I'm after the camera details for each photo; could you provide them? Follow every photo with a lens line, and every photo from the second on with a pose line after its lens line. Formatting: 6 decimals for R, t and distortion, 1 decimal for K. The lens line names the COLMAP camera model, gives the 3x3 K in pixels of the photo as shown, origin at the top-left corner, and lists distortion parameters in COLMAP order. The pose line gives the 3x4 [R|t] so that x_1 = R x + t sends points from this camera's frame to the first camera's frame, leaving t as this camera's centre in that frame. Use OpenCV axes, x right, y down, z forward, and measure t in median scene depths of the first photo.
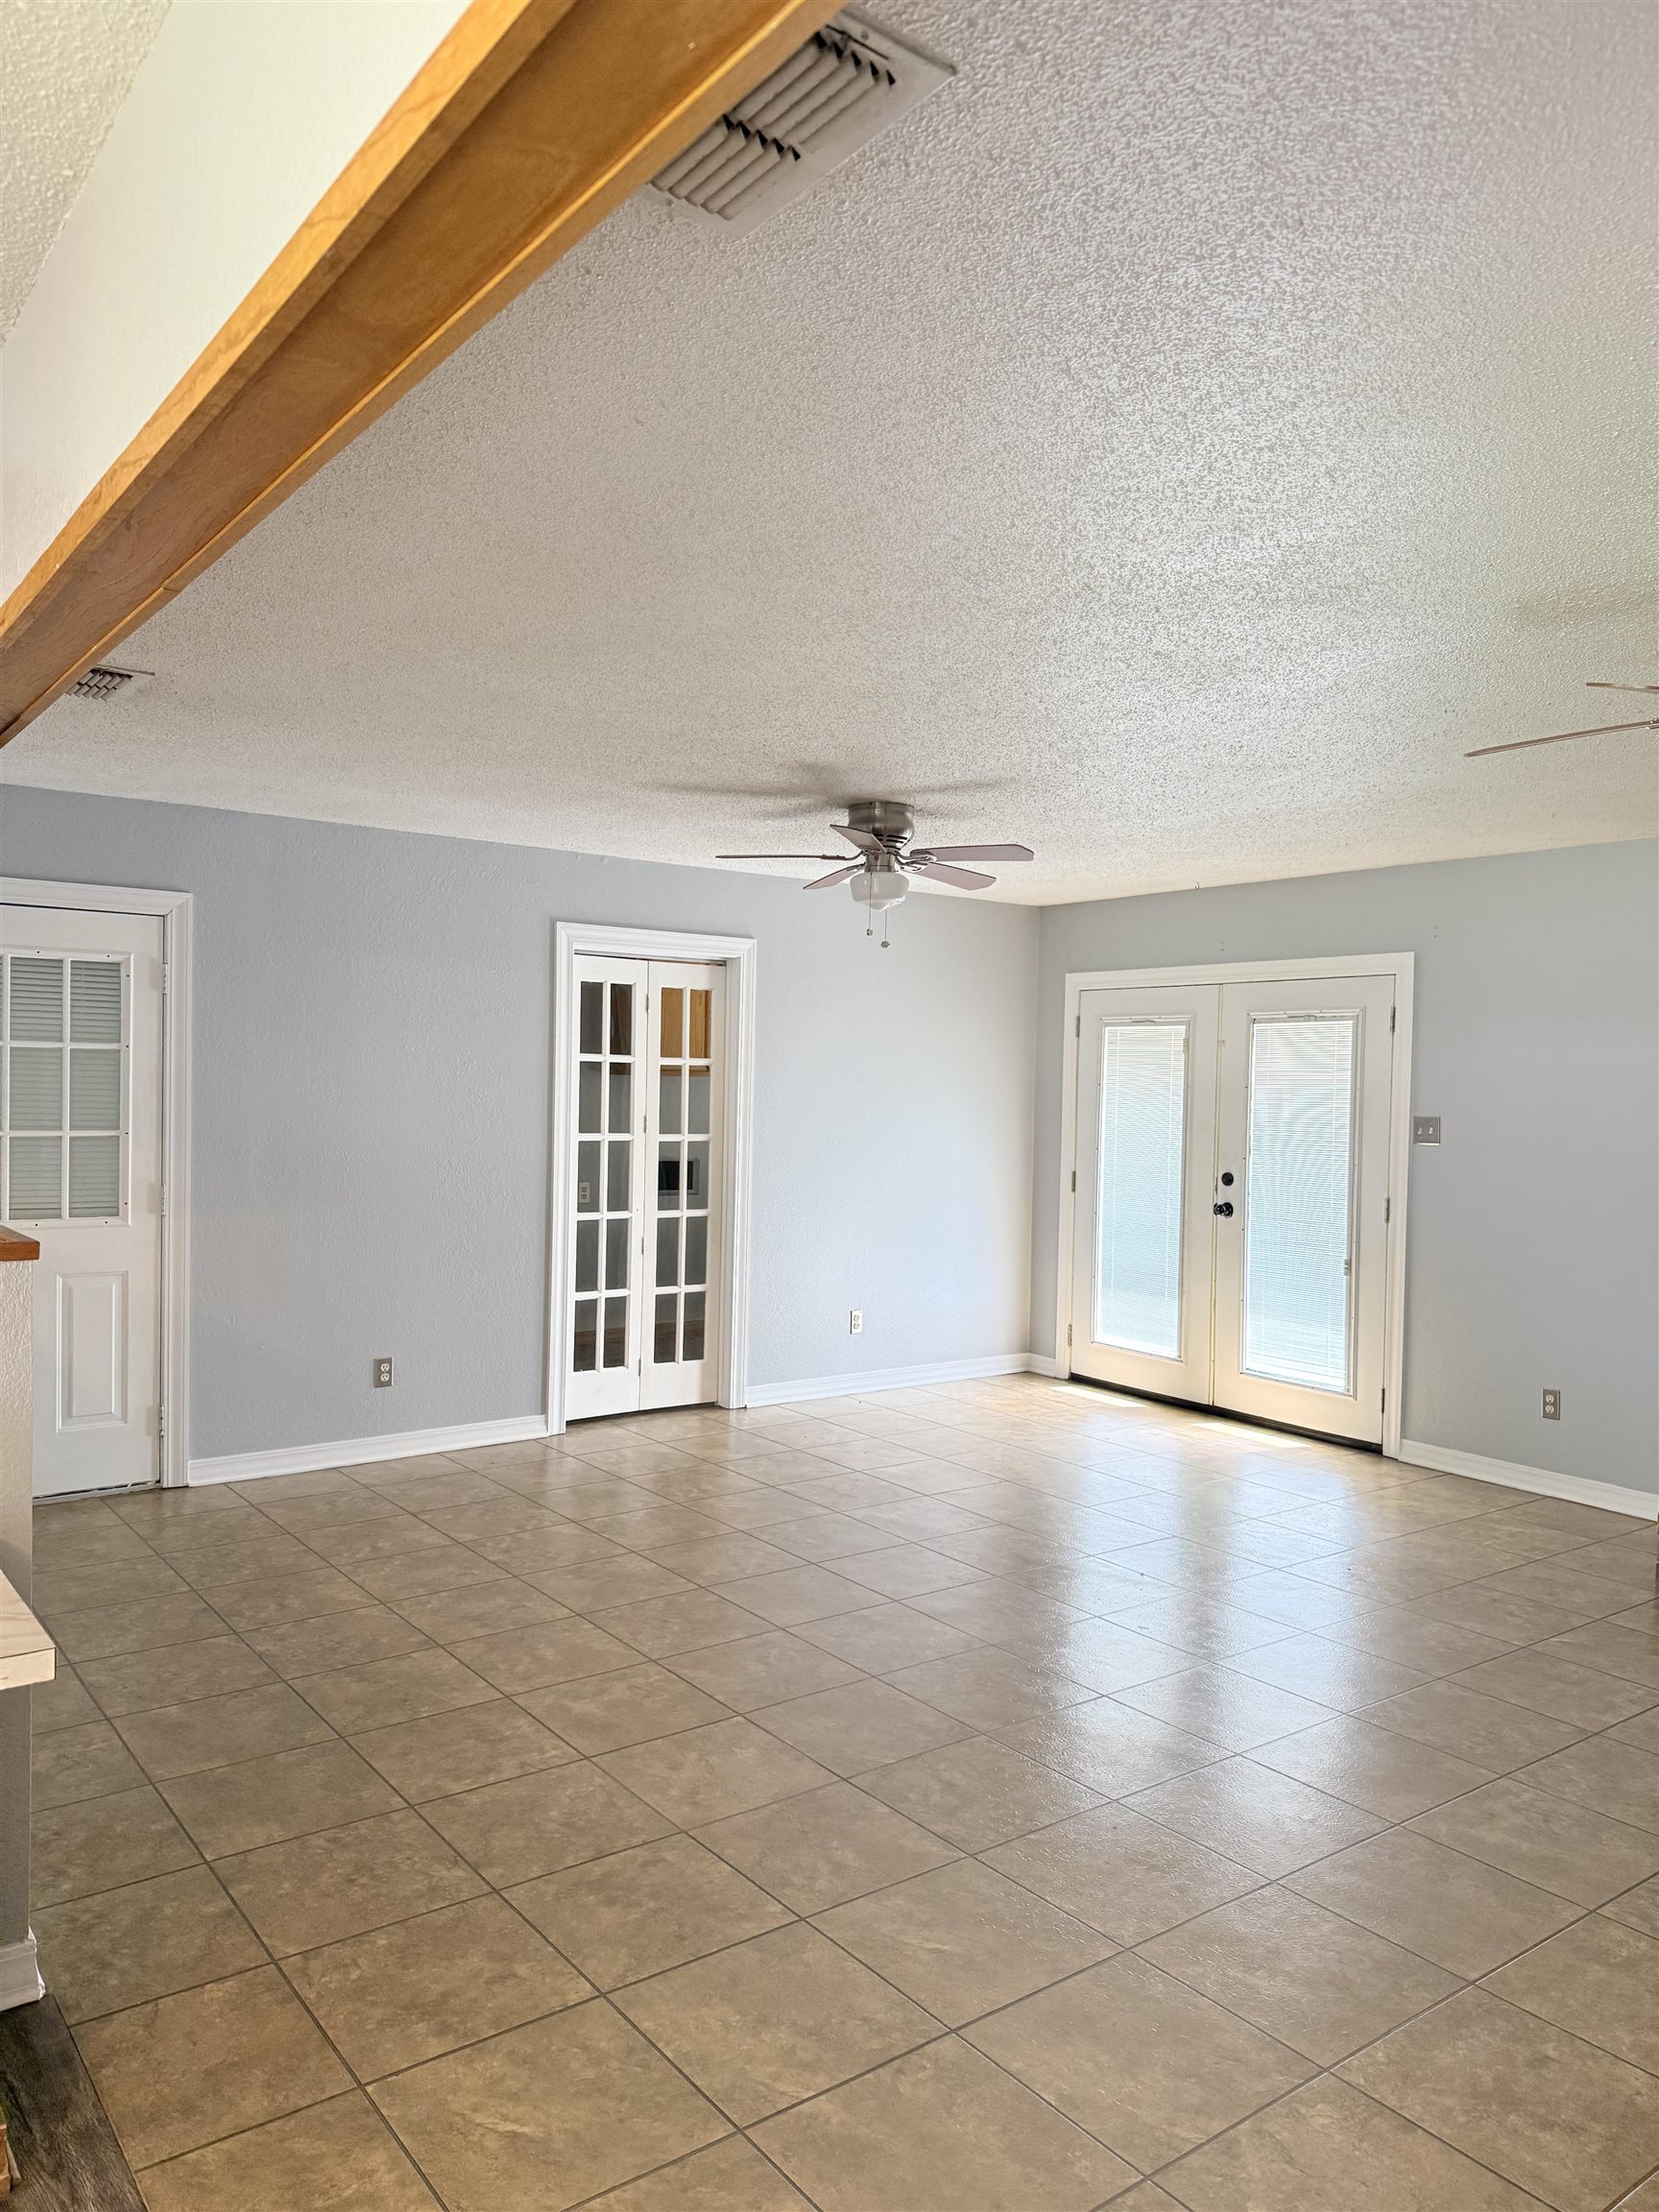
lens RADIAL K [[1560.1, 0, 822.3], [0, 1560.1, 1106.4], [0, 0, 1]] dist [0.034952, -0.035384]
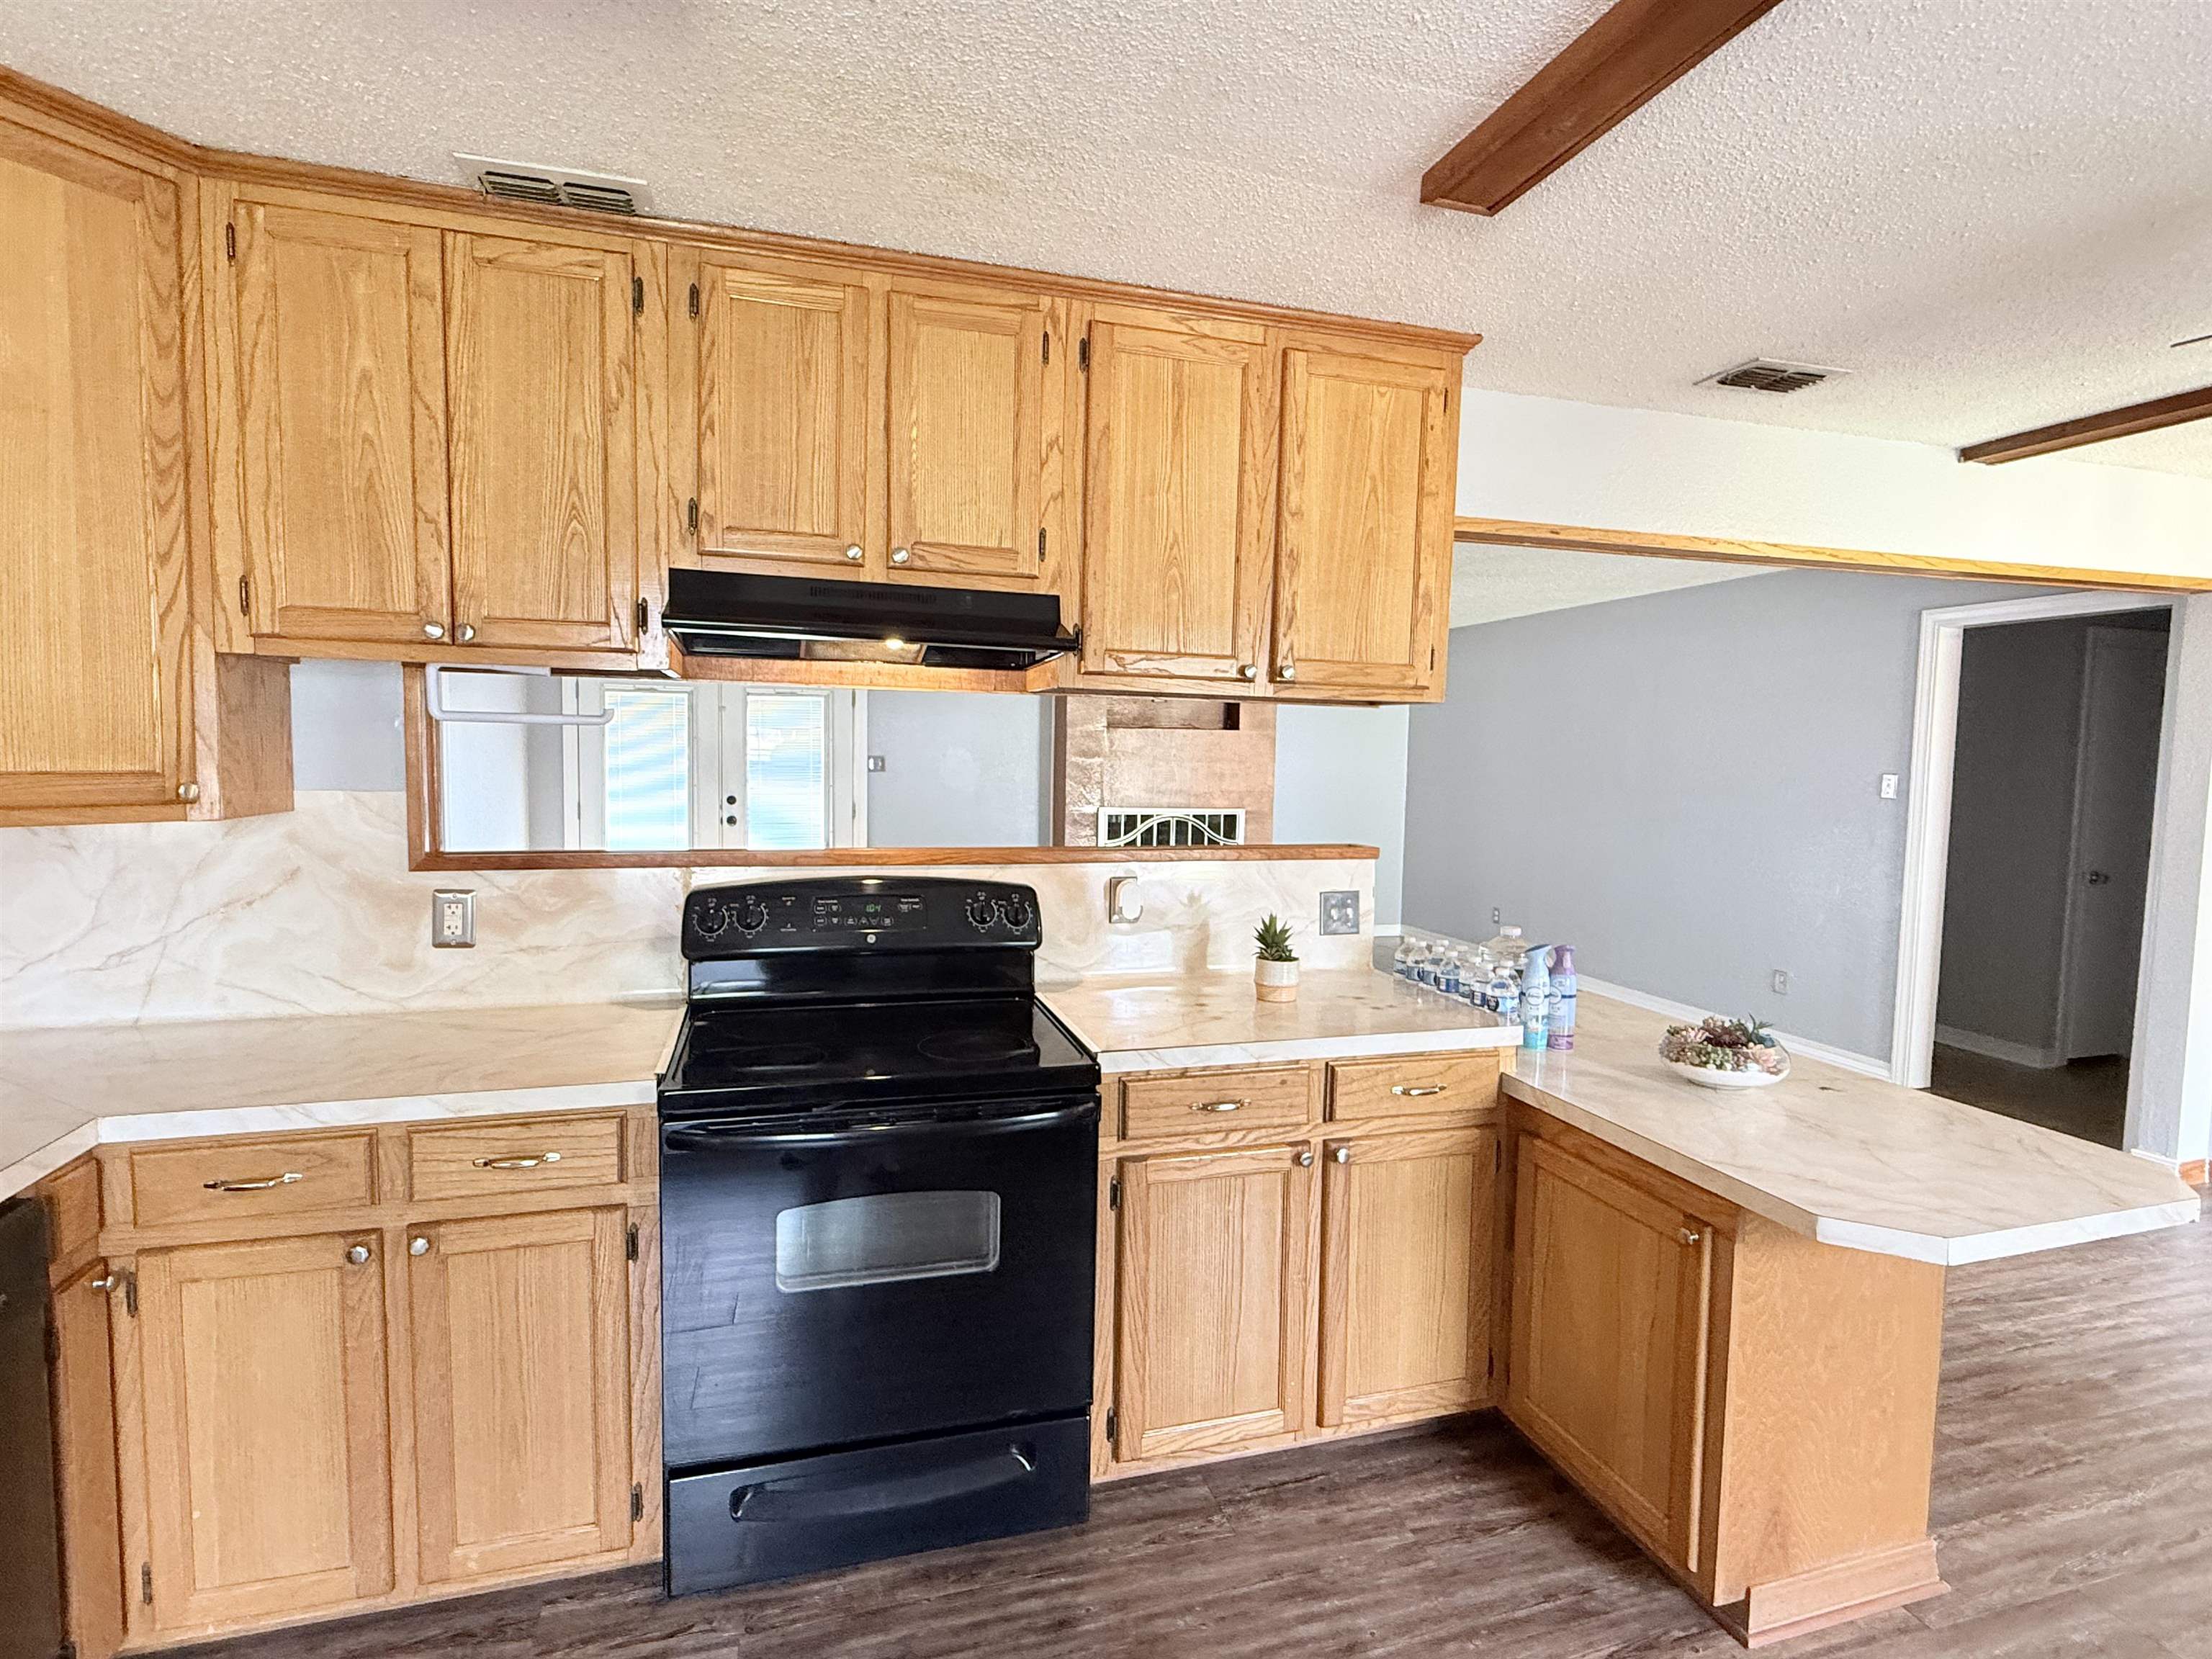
lens RADIAL K [[1112.7, 0, 1103.1], [0, 1112.7, 829.7], [0, 0, 1]] dist [0.003534, -0.001783]
pose [[0.346712, -0.082292, 0.934355, -1.183922], [0.006757, 0.996337, 0.085244, -0.025774], [-0.937947, -0.023241, 0.345999, 0.583528]]
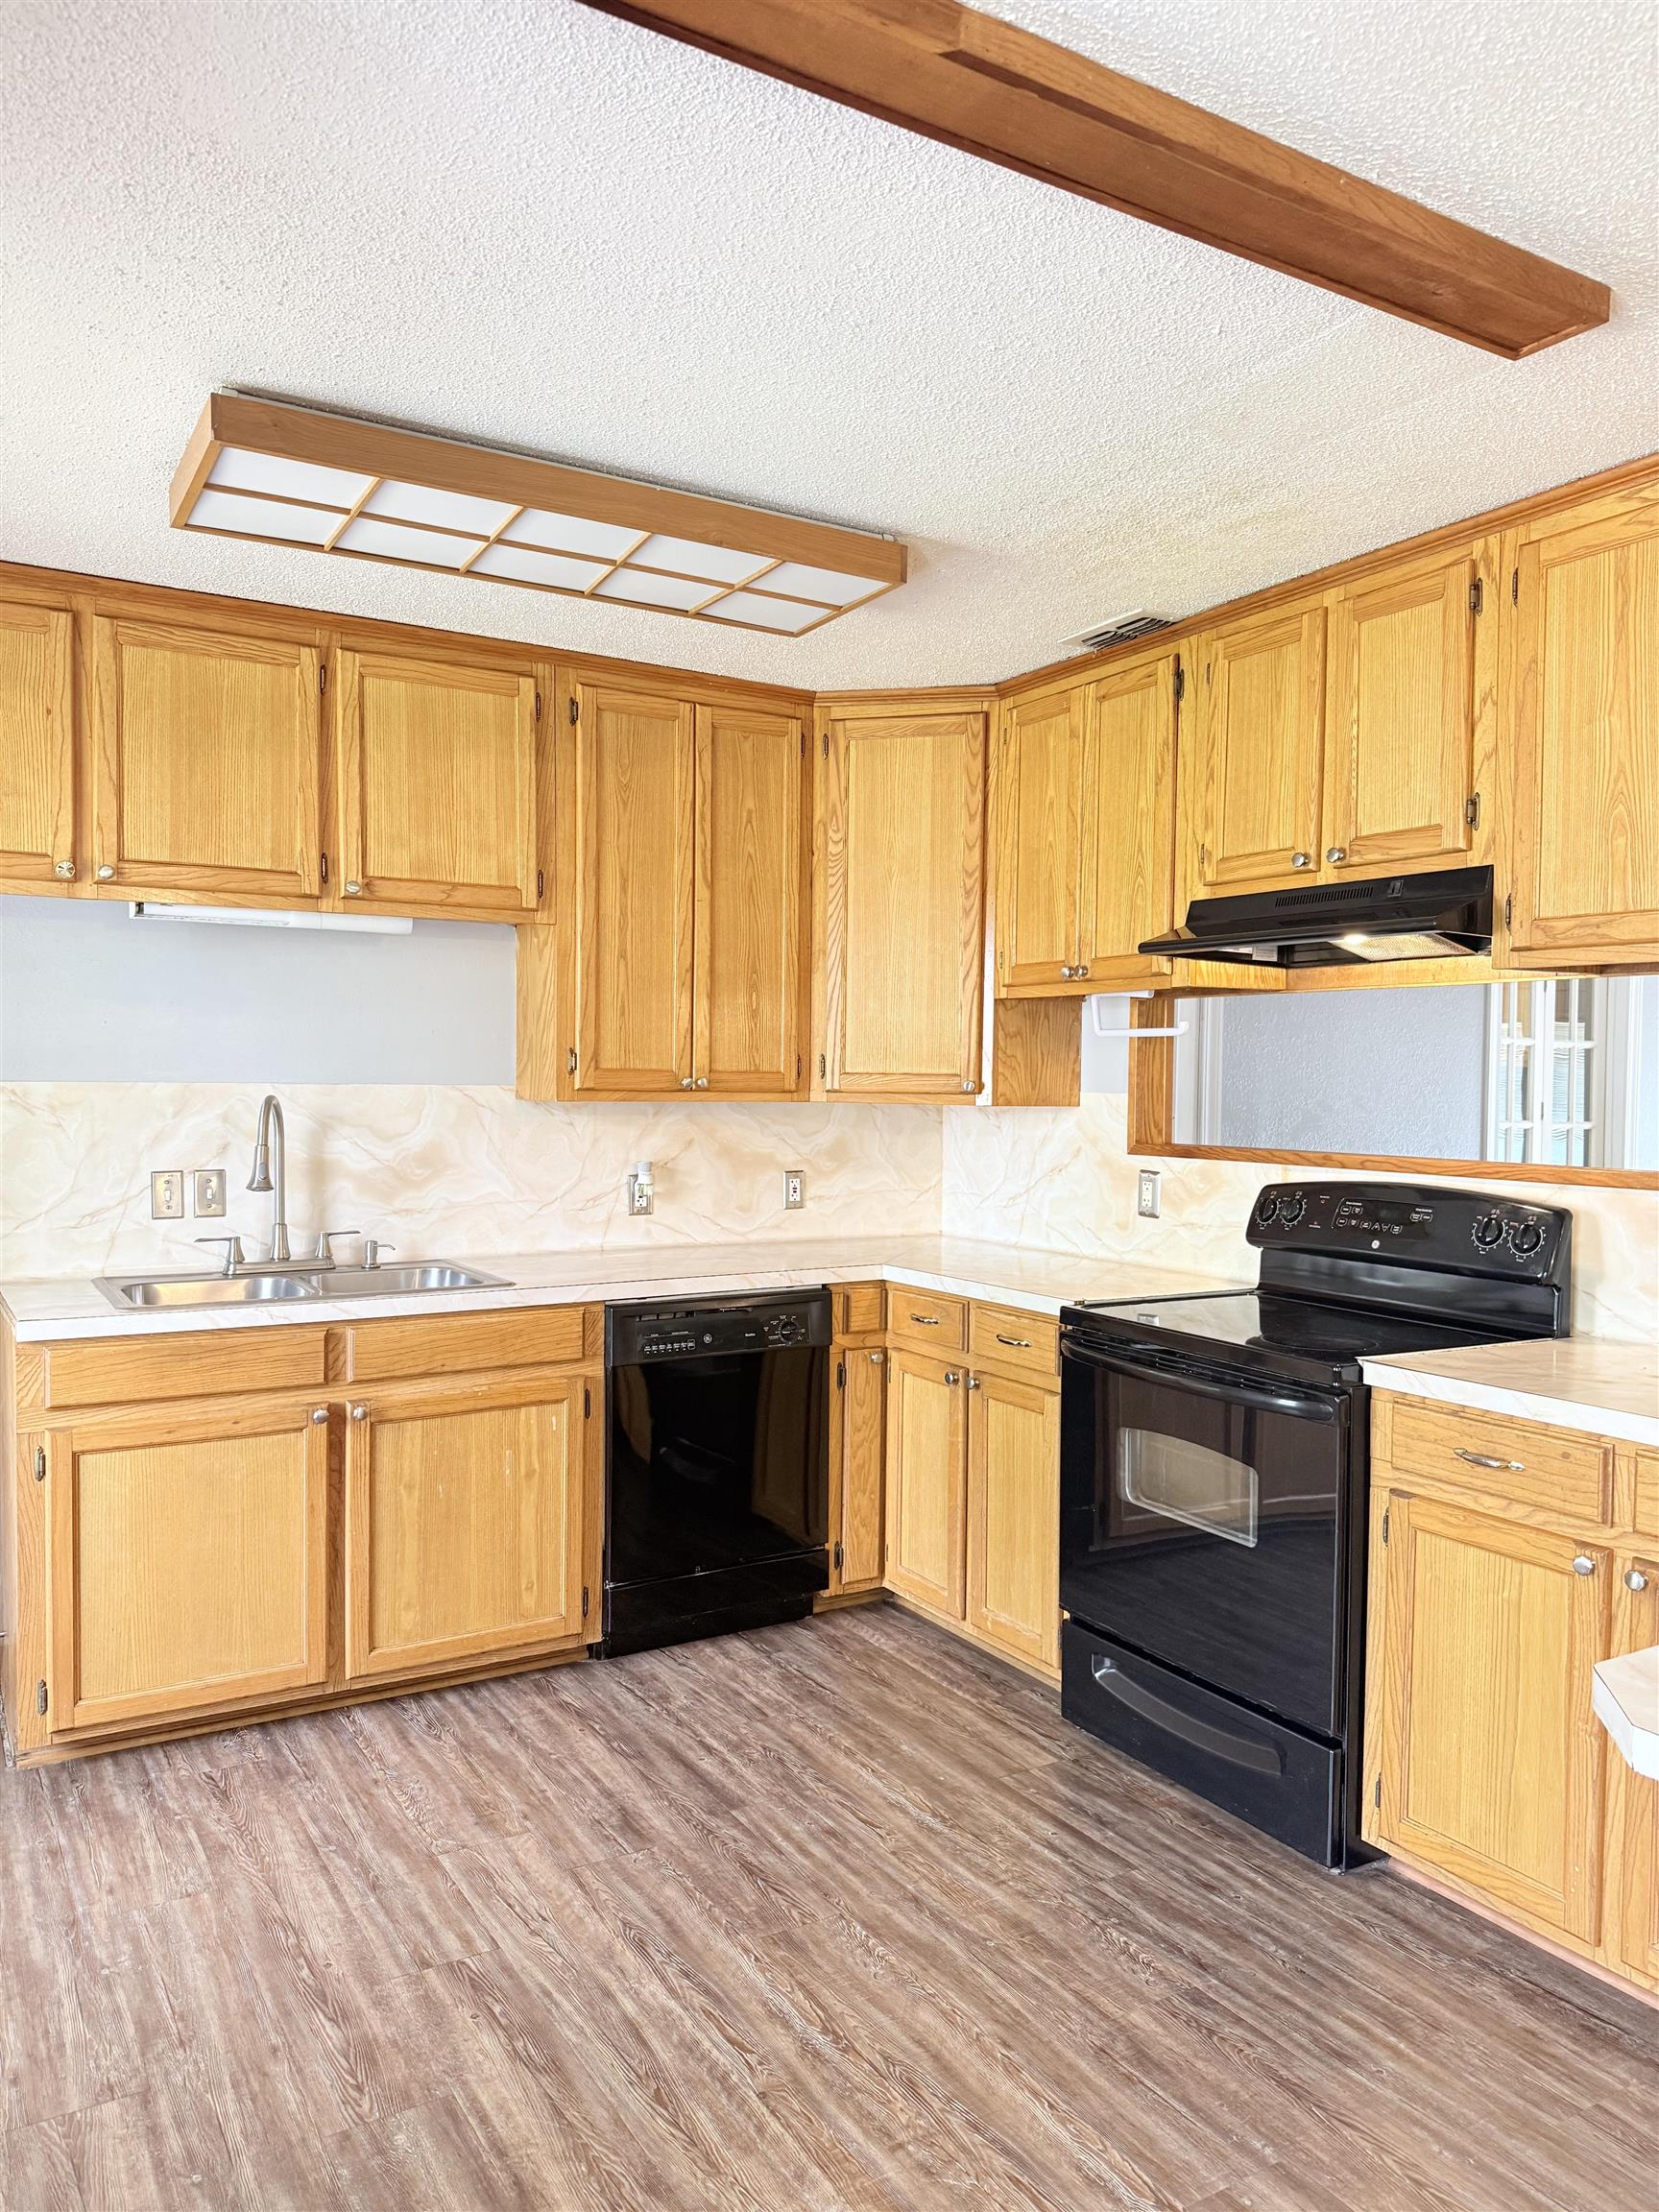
lens RADIAL K [[1560.1, 0, 831.9], [0, 1560.1, 1126.6], [0, 0, 1]] dist [0.034952, -0.035384]
pose [[0.994850, -0.005961, -0.101180, -0.832796], [0.007108, 0.999914, 0.010977, 0.015088], [0.101106, -0.011640, 0.994808, 0.005854]]
